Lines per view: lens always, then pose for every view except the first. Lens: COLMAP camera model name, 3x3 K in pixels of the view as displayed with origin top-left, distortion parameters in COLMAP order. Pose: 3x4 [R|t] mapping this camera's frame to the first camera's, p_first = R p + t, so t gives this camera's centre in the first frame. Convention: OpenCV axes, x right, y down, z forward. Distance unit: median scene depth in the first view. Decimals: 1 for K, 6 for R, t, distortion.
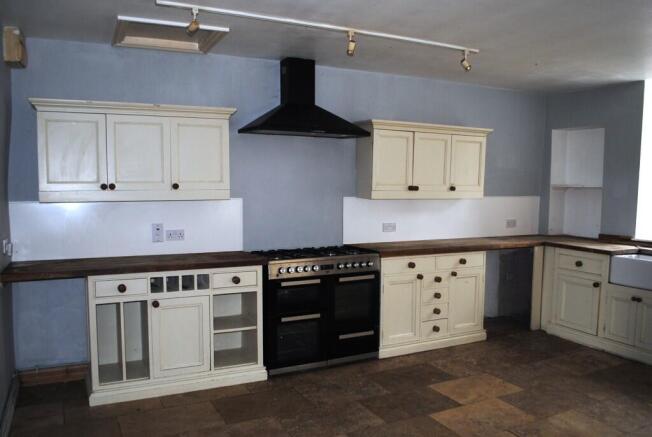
lens RADIAL K [[534.8, 0, 326.0], [0, 534.8, 218.5], [0, 0, 1]] dist [-0.076385, 0.001724]
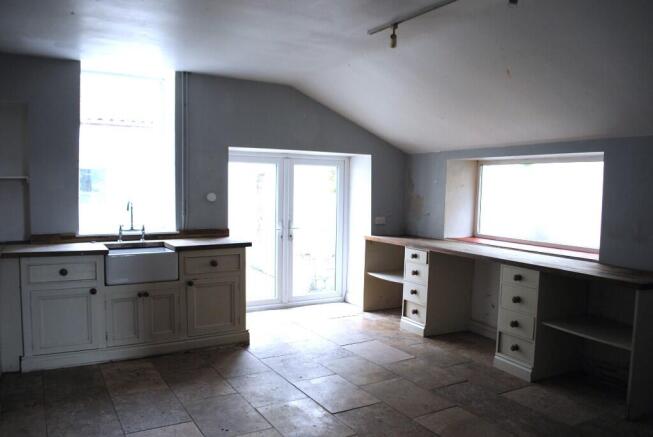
lens RADIAL K [[514.5, 0, 335.7], [0, 514.5, 219.2], [0, 0, 1]] dist [-0.072697, 0.002137]
pose [[-0.081050, -0.078259, 0.993633, -0.382889], [0.041744, 0.995771, 0.081833, -0.050176], [-0.995836, 0.048111, -0.077440, 0.741354]]
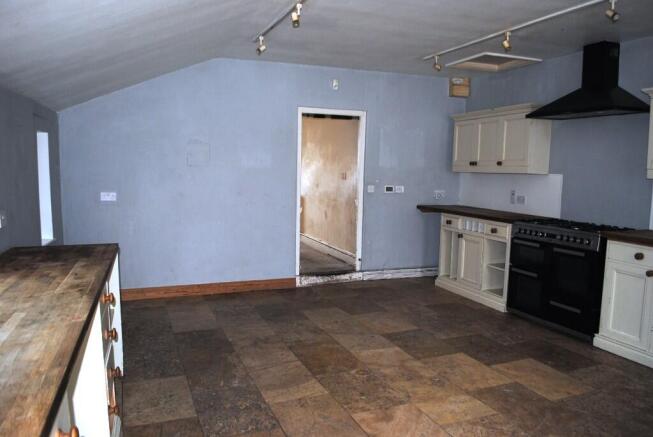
lens RADIAL K [[514.5, 0, 335.7], [0, 514.5, 219.2], [0, 0, 1]] dist [-0.072697, 0.002137]
pose [[-0.077749, 0.097660, -0.992178, 1.068309], [-0.077879, 0.991555, 0.103701, -0.017751], [0.993927, 0.085333, -0.069486, 0.622674]]
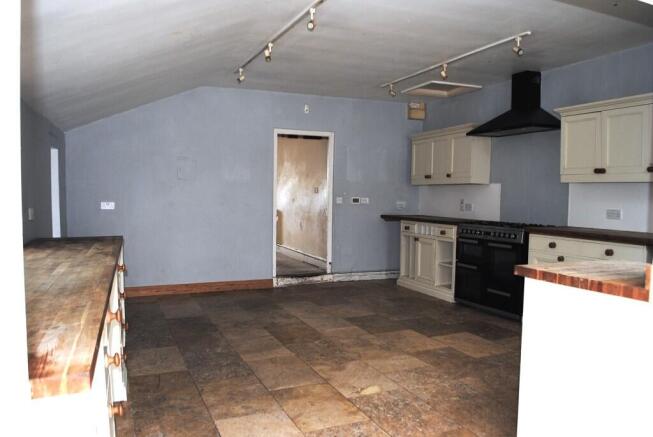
lens RADIAL K [[514.5, 0, 335.7], [0, 514.5, 219.2], [0, 0, 1]] dist [-0.072697, 0.002137]
pose [[-0.046342, 0.047285, -0.997806, 1.257977], [-0.070243, 0.996252, 0.050474, 0.018549], [0.996453, 0.072428, -0.042847, 0.677450]]
